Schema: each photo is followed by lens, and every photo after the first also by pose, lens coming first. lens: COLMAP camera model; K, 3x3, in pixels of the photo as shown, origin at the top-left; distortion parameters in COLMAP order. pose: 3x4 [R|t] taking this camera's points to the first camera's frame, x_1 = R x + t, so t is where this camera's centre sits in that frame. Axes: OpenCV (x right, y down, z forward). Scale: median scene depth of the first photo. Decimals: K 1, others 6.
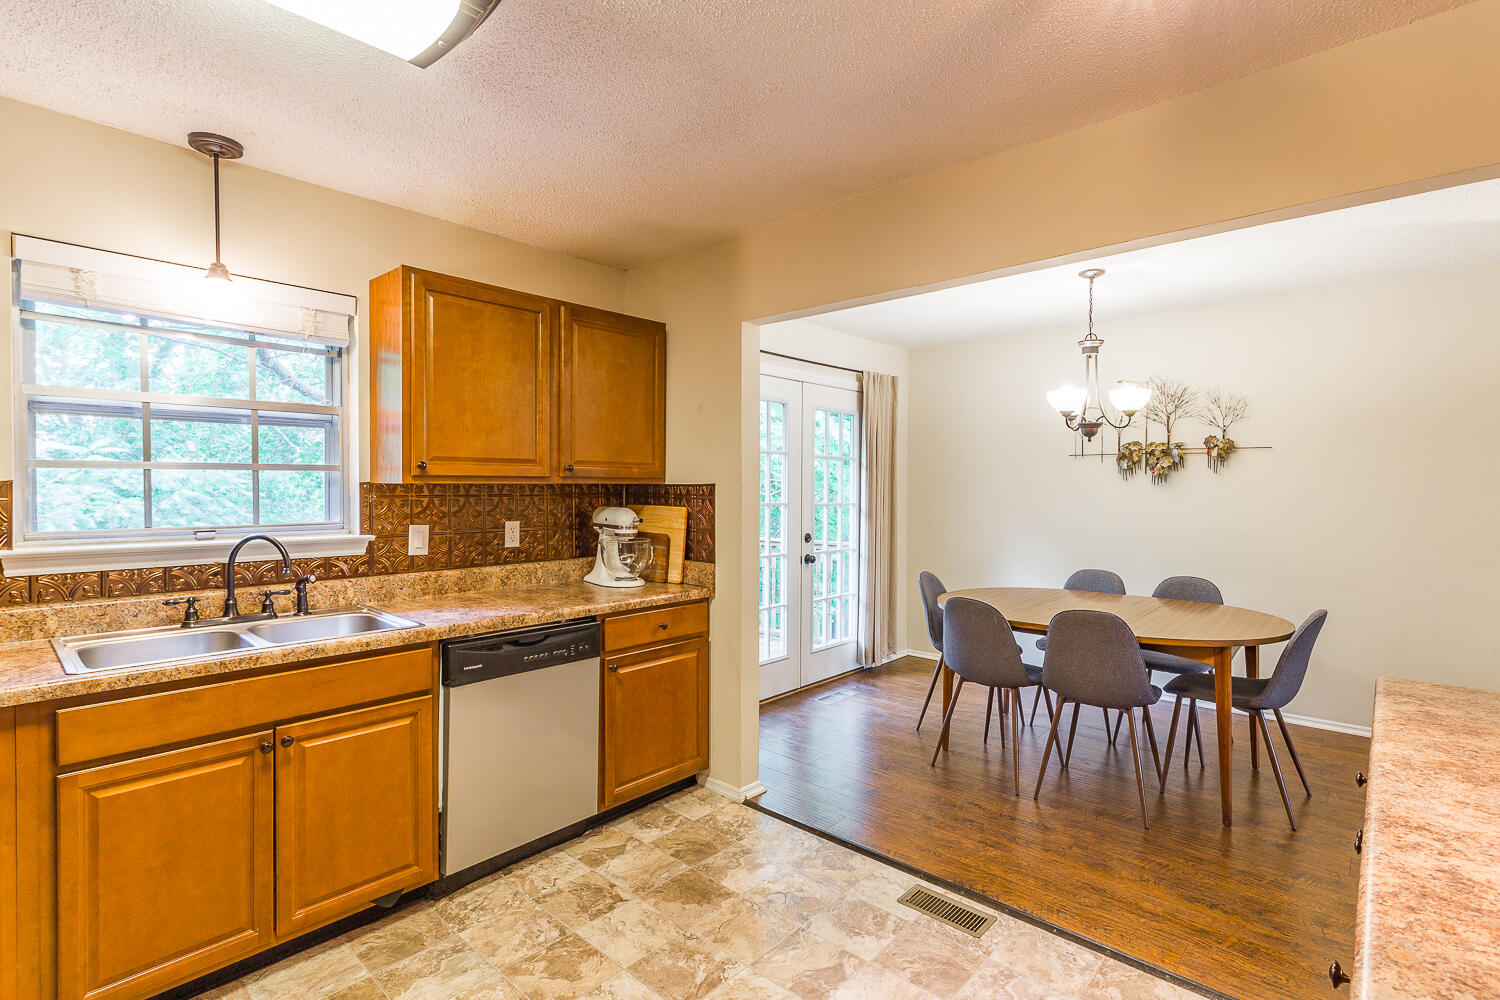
lens RADIAL K [[706.0, 0, 751.5], [0, 706.0, 496.8], [0, 0, 1]] dist [0.000848, 0.000457]
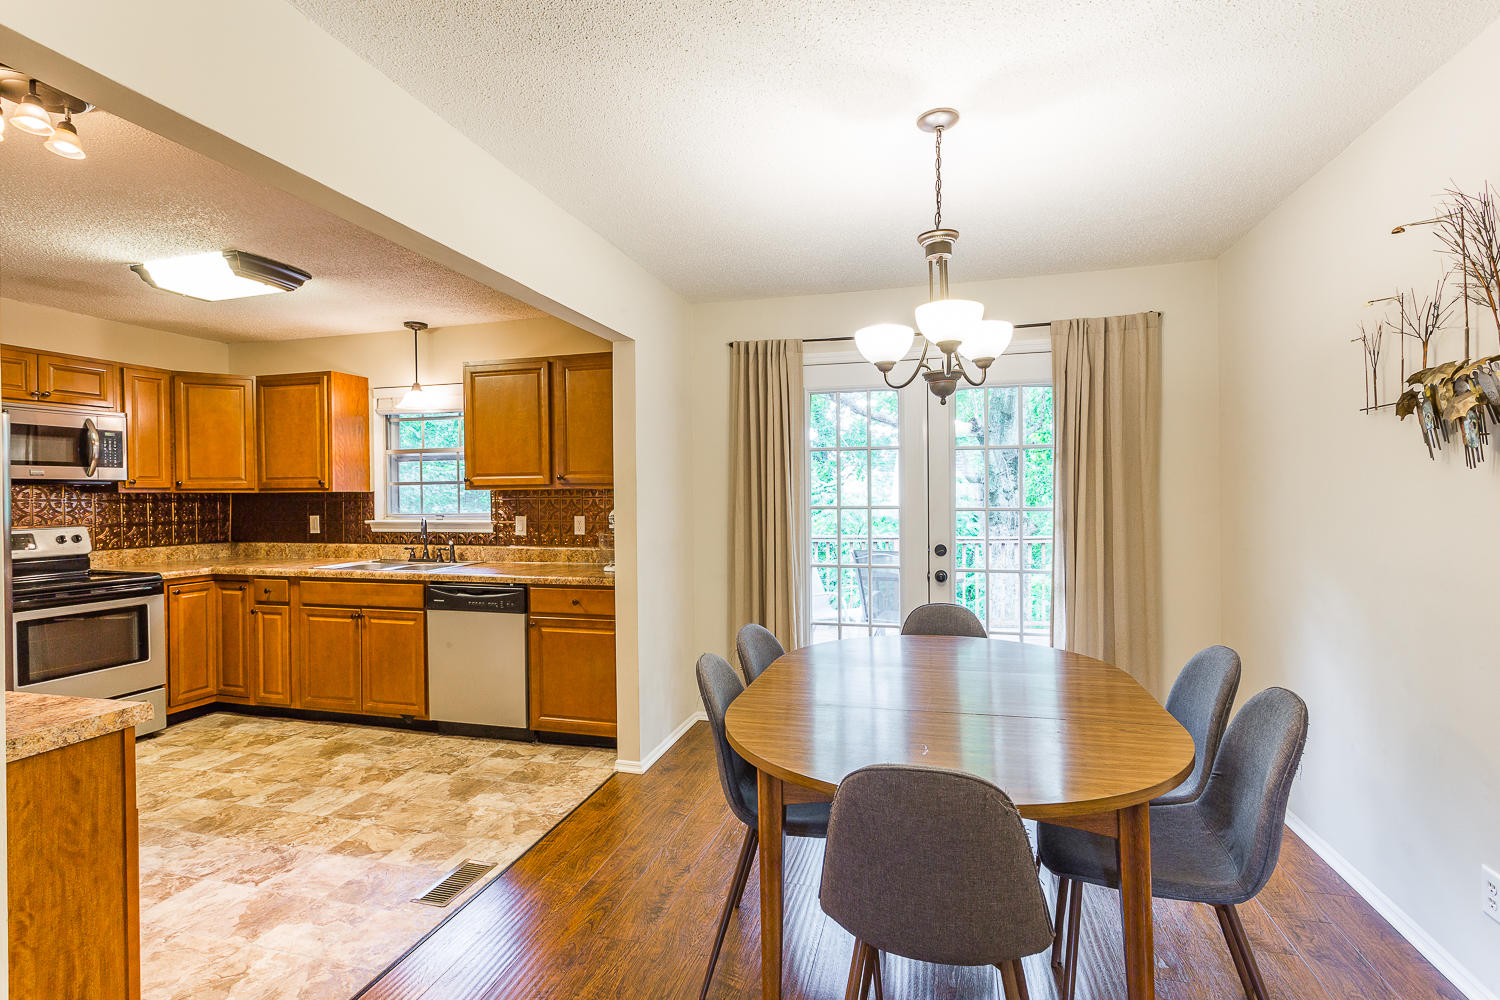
lens RADIAL K [[706.0, 0, 751.5], [0, 706.0, 496.8], [0, 0, 1]] dist [0.000848, 0.000457]
pose [[0.453085, -0.002991, -0.891462, 1.423451], [-0.001701, 0.999990, -0.004220, 0.002504], [0.891466, 0.003428, 0.453075, 0.901623]]
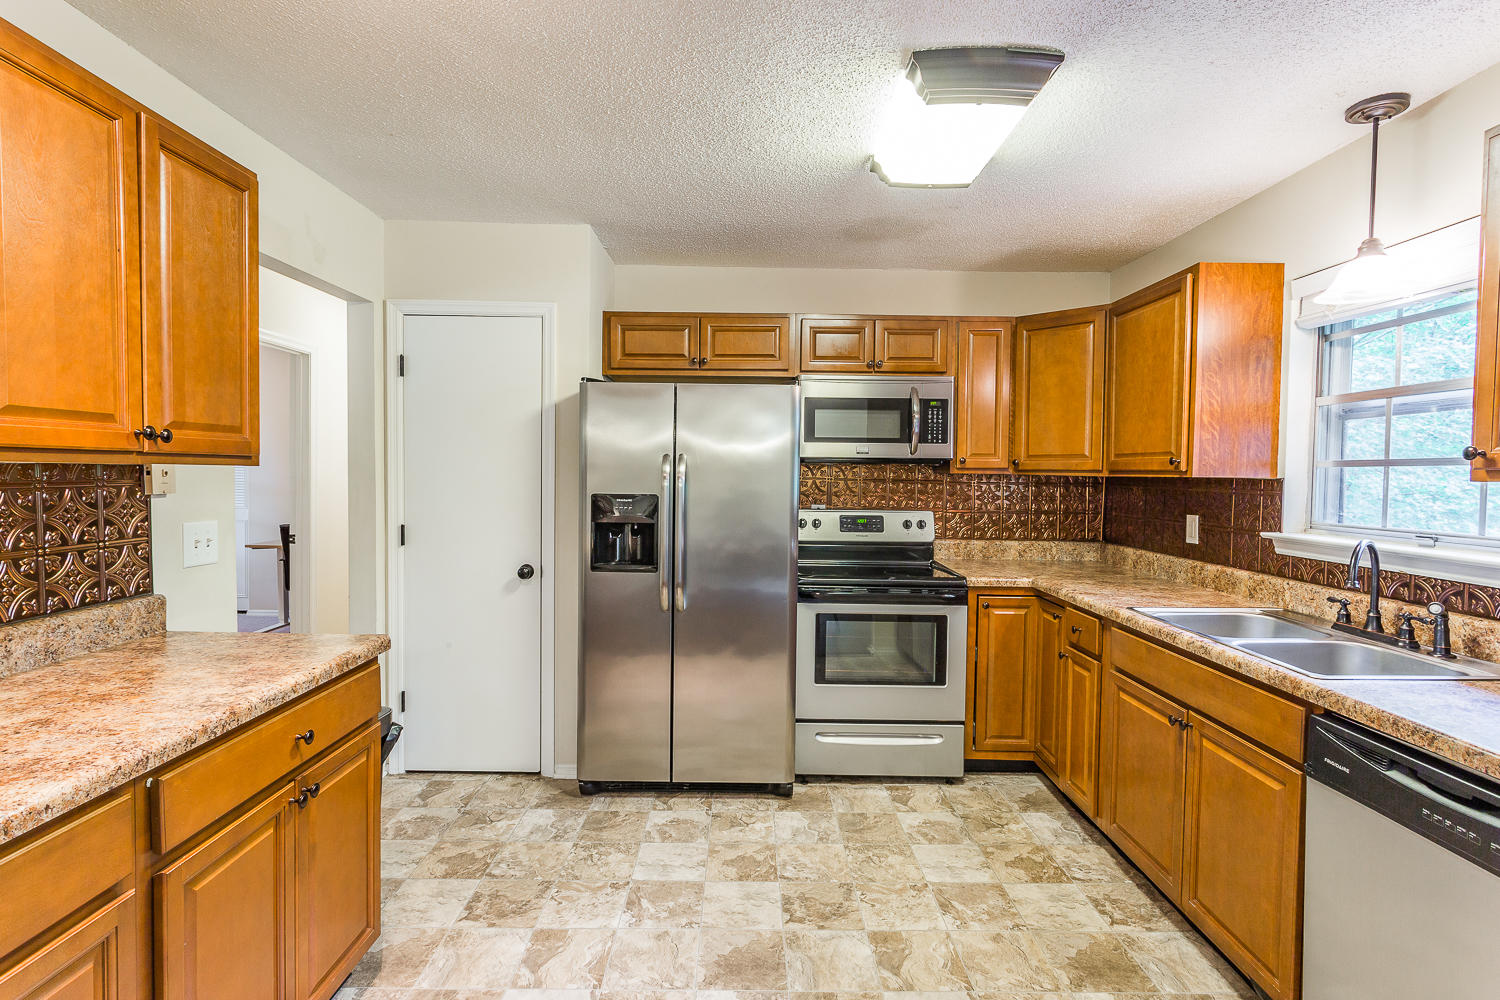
lens RADIAL K [[706.0, 0, 751.5], [0, 706.0, 496.8], [0, 0, 1]] dist [0.000848, 0.000457]
pose [[-0.738969, 0.011191, -0.673647, 0.432166], [-0.024777, 0.998734, 0.043771, -0.018589], [0.673284, 0.049036, -0.737756, 1.104064]]
